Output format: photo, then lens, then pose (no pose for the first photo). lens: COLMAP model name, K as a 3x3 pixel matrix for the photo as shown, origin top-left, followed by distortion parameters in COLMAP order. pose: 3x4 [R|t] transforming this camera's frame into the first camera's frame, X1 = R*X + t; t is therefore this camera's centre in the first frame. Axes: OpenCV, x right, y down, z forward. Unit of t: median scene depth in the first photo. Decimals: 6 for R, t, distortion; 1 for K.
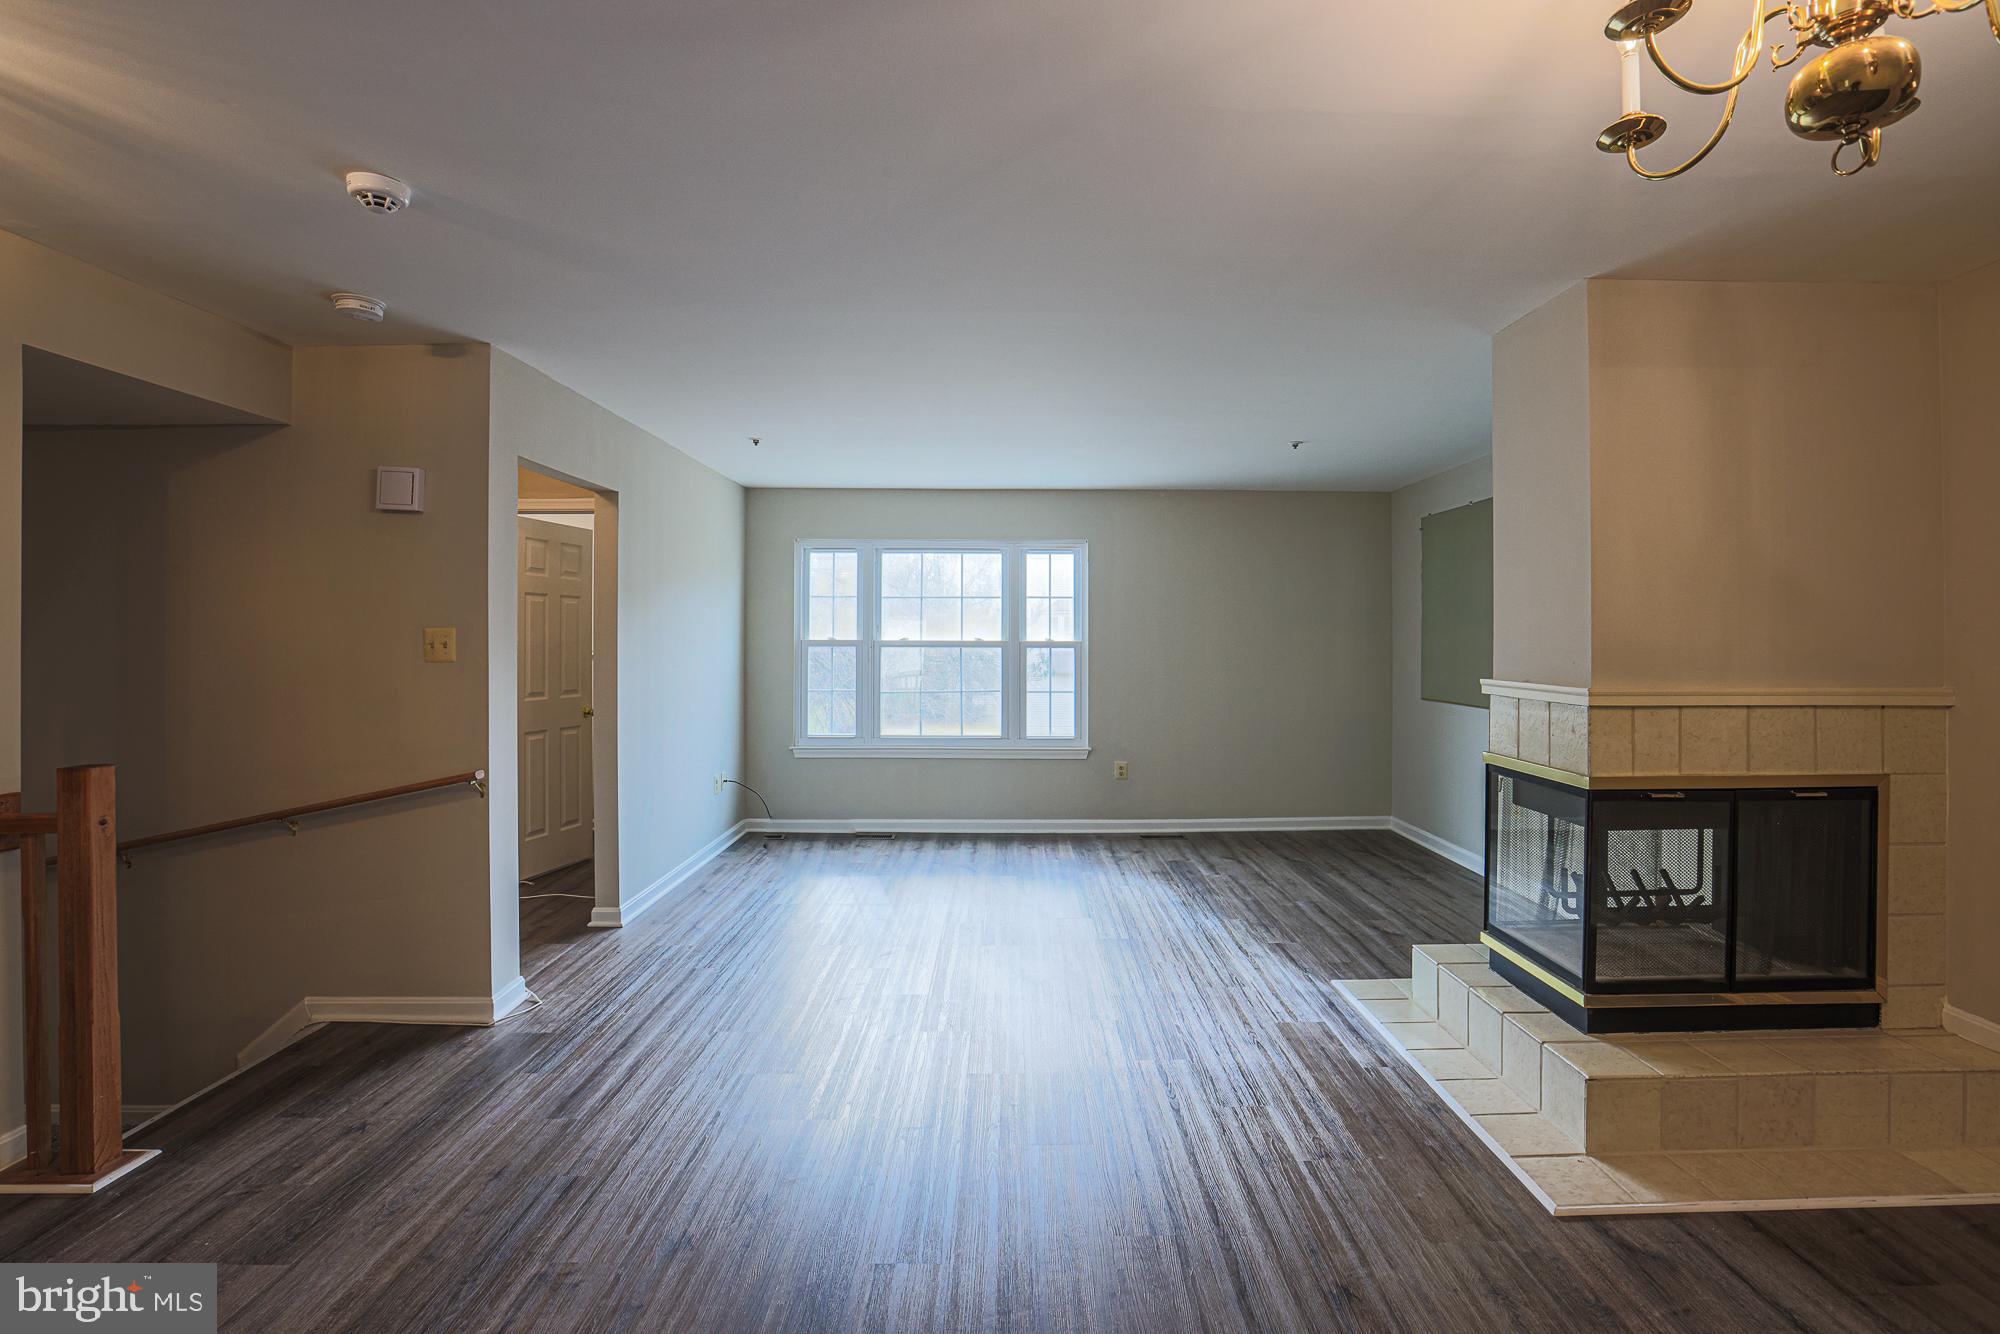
lens RADIAL K [[930.2, 0, 1039.7], [0, 930.2, 642.7], [0, 0, 1]] dist [-0.055528, 0.021876]
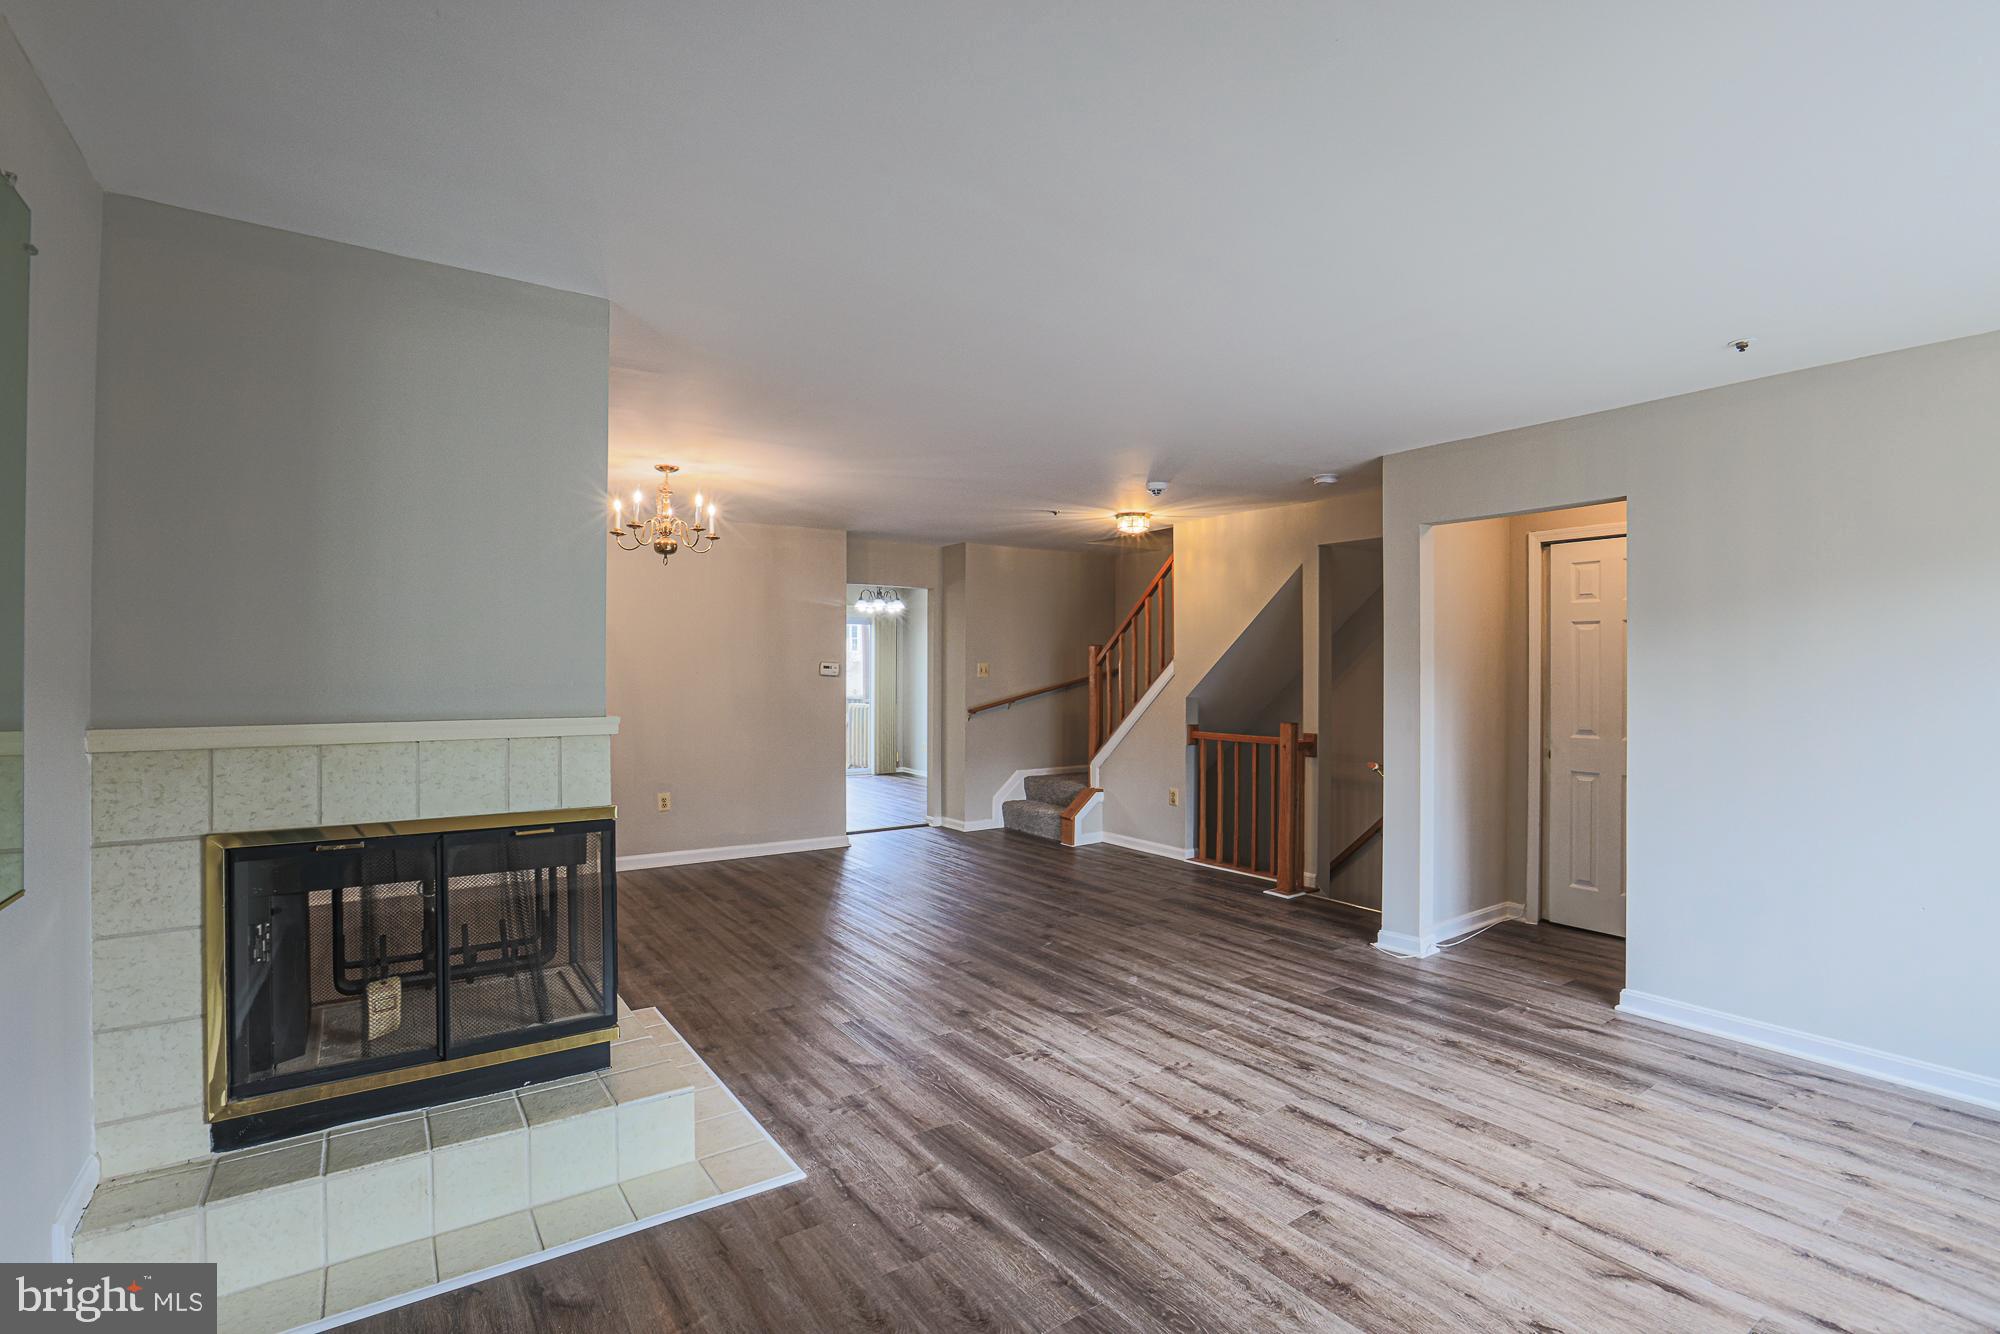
lens RADIAL K [[934.7, 0, 1000.2], [0, 934.7, 674.0], [0, 0, 1]] dist [-0.058842, 0.021634]
pose [[-0.843008, 0.001590, -0.537899, 0.342515], [-0.002956, 0.999967, 0.007588, -0.002296], [0.537893, 0.007986, -0.842975, 1.008342]]
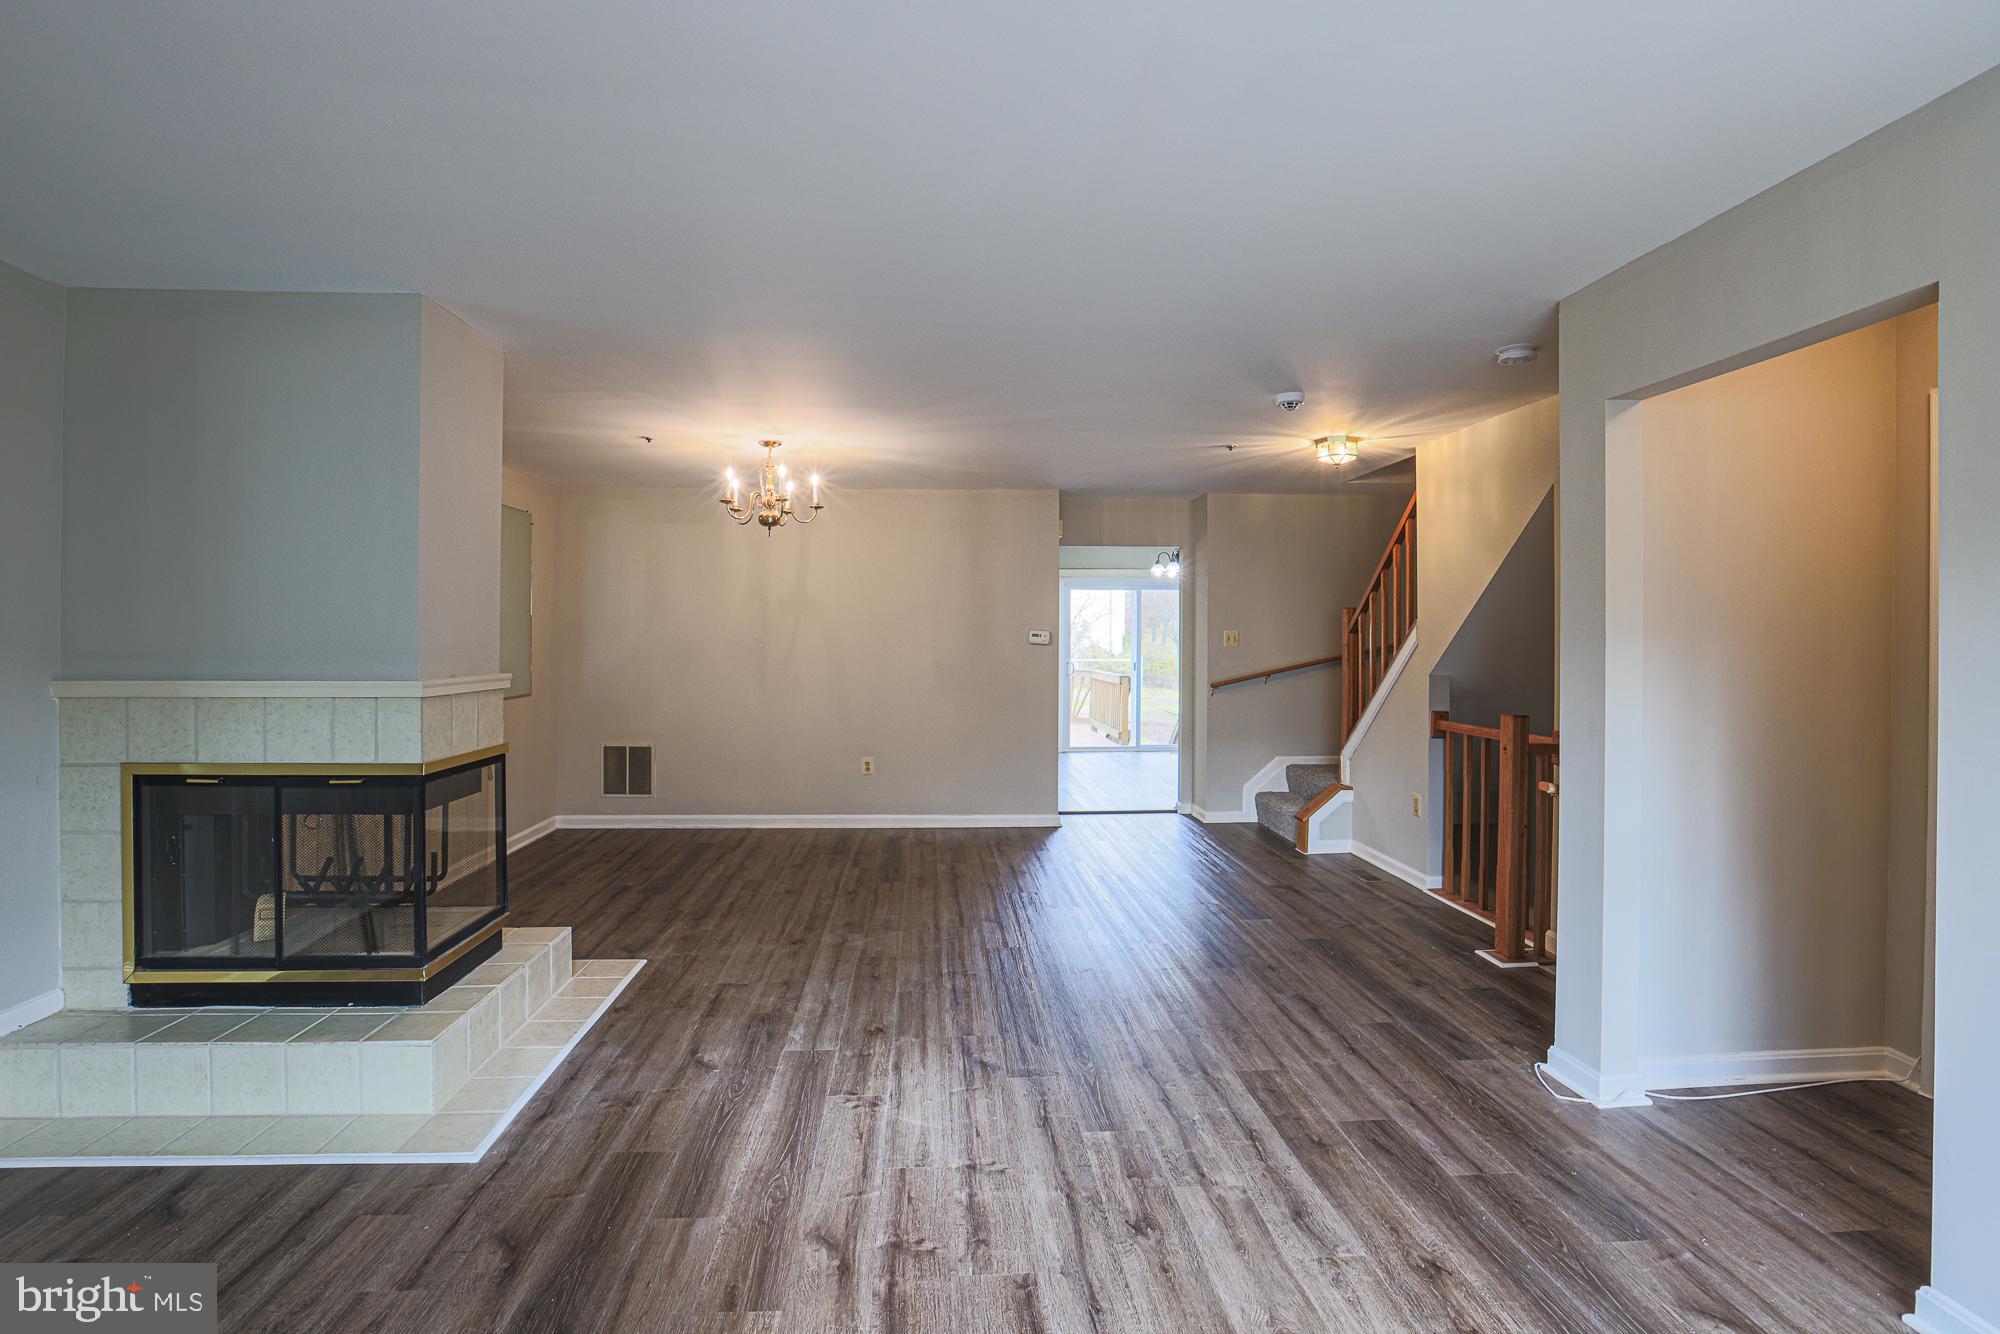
lens RADIAL K [[925.5, 0, 965.4], [0, 925.5, 646.5], [0, 0, 1]] dist [-0.056971, 0.020689]
pose [[-0.999944, -0.001625, -0.010486, -0.013602], [-0.001766, 0.999908, 0.013458, -0.002657], [0.010463, 0.013475, -0.999854, 1.006084]]
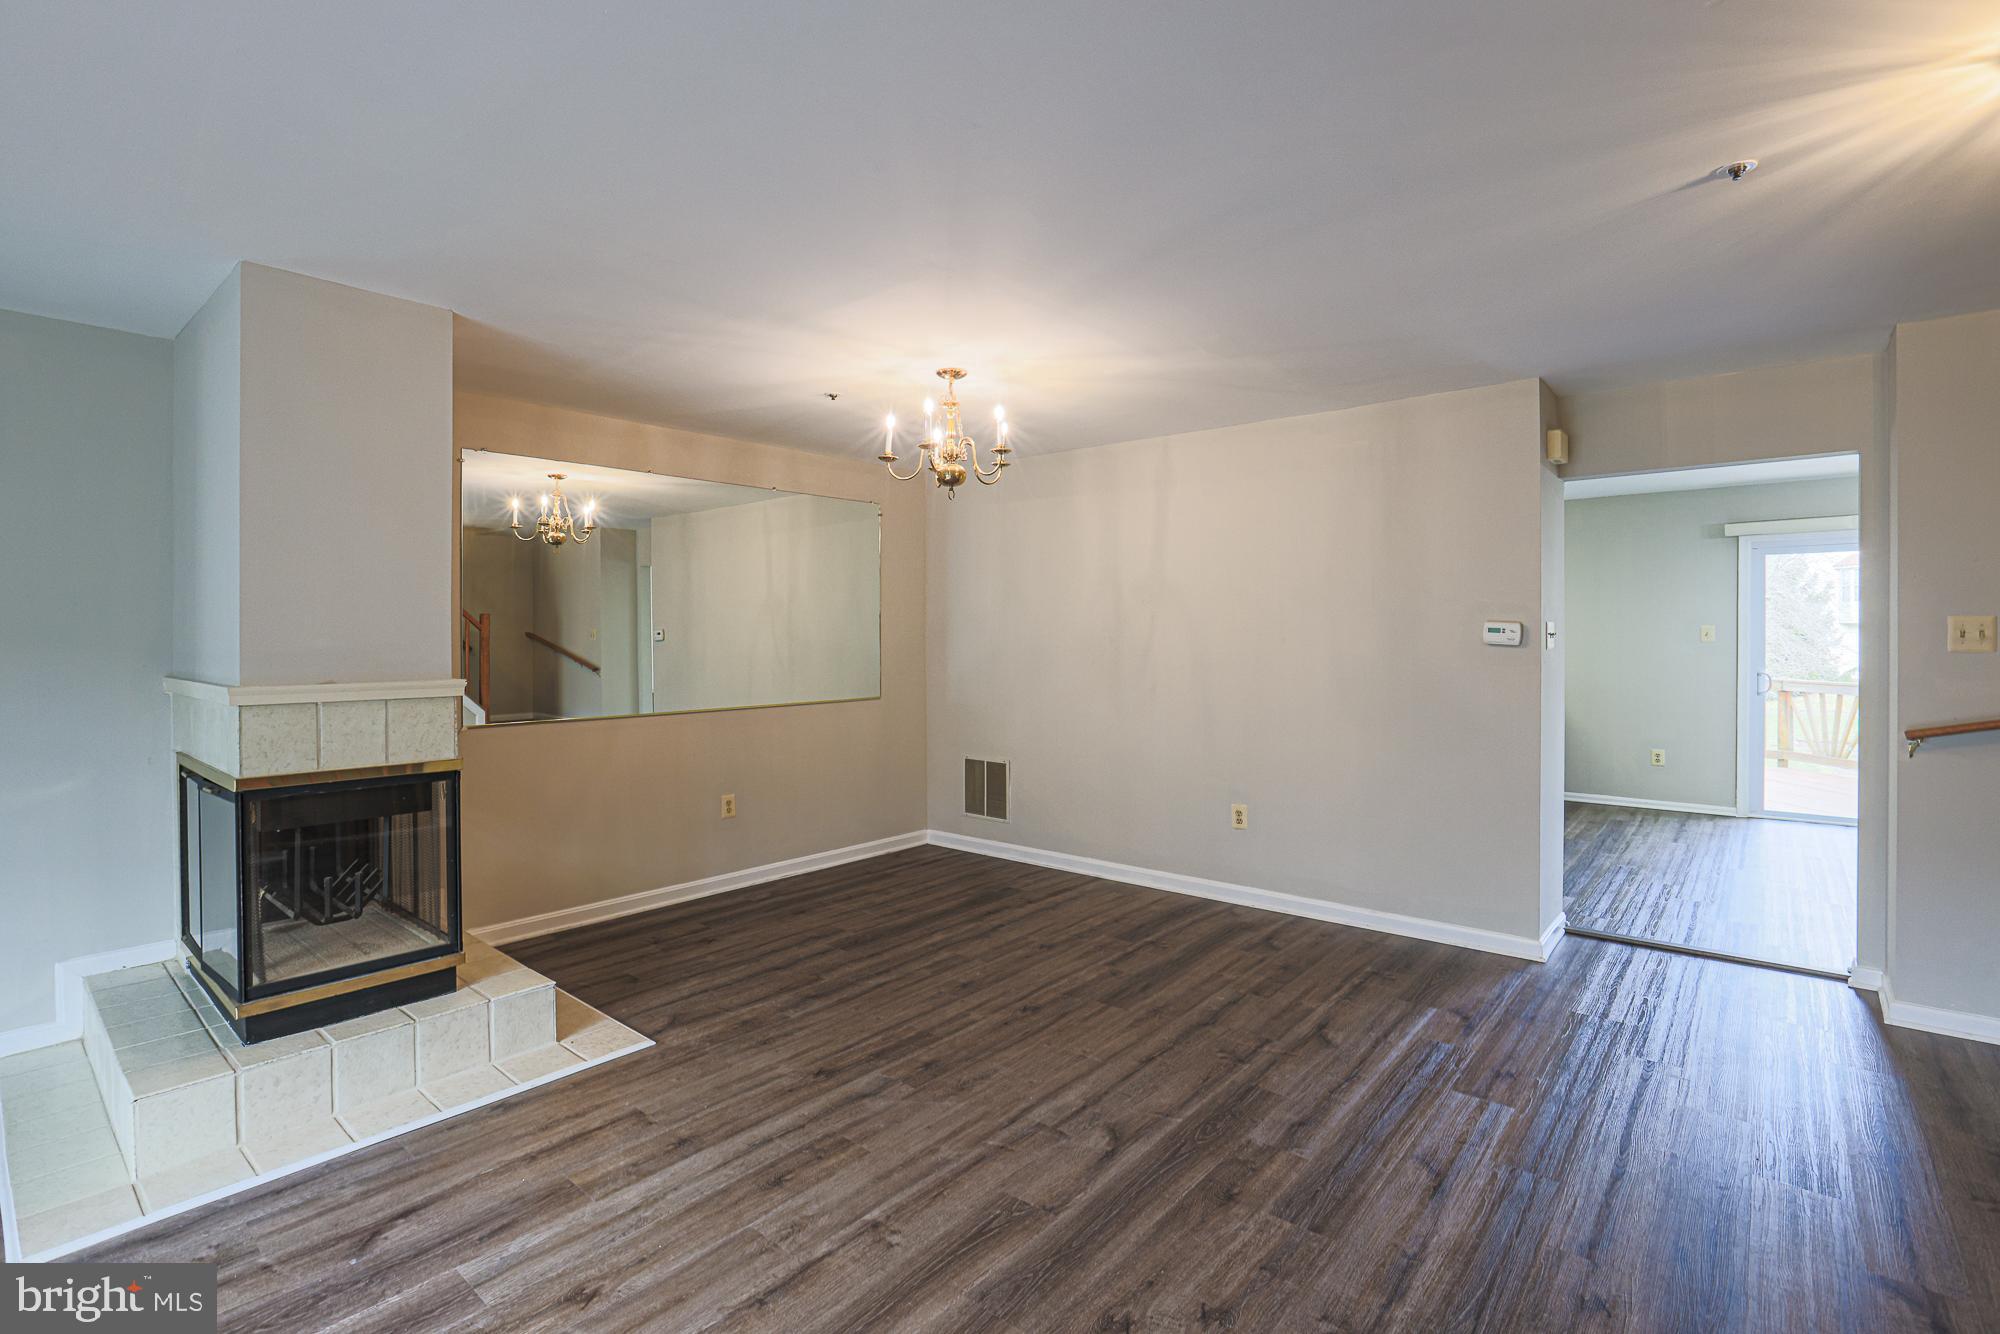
lens RADIAL K [[925.9, 0, 996.2], [0, 925.9, 644.9], [0, 0, 1]] dist [-0.056416, 0.022268]
pose [[-0.739220, -0.002599, 0.673459, -0.282309], [0.007532, 0.999898, 0.012126, -0.000569], [-0.673422, 0.014036, -0.739125, 0.608029]]
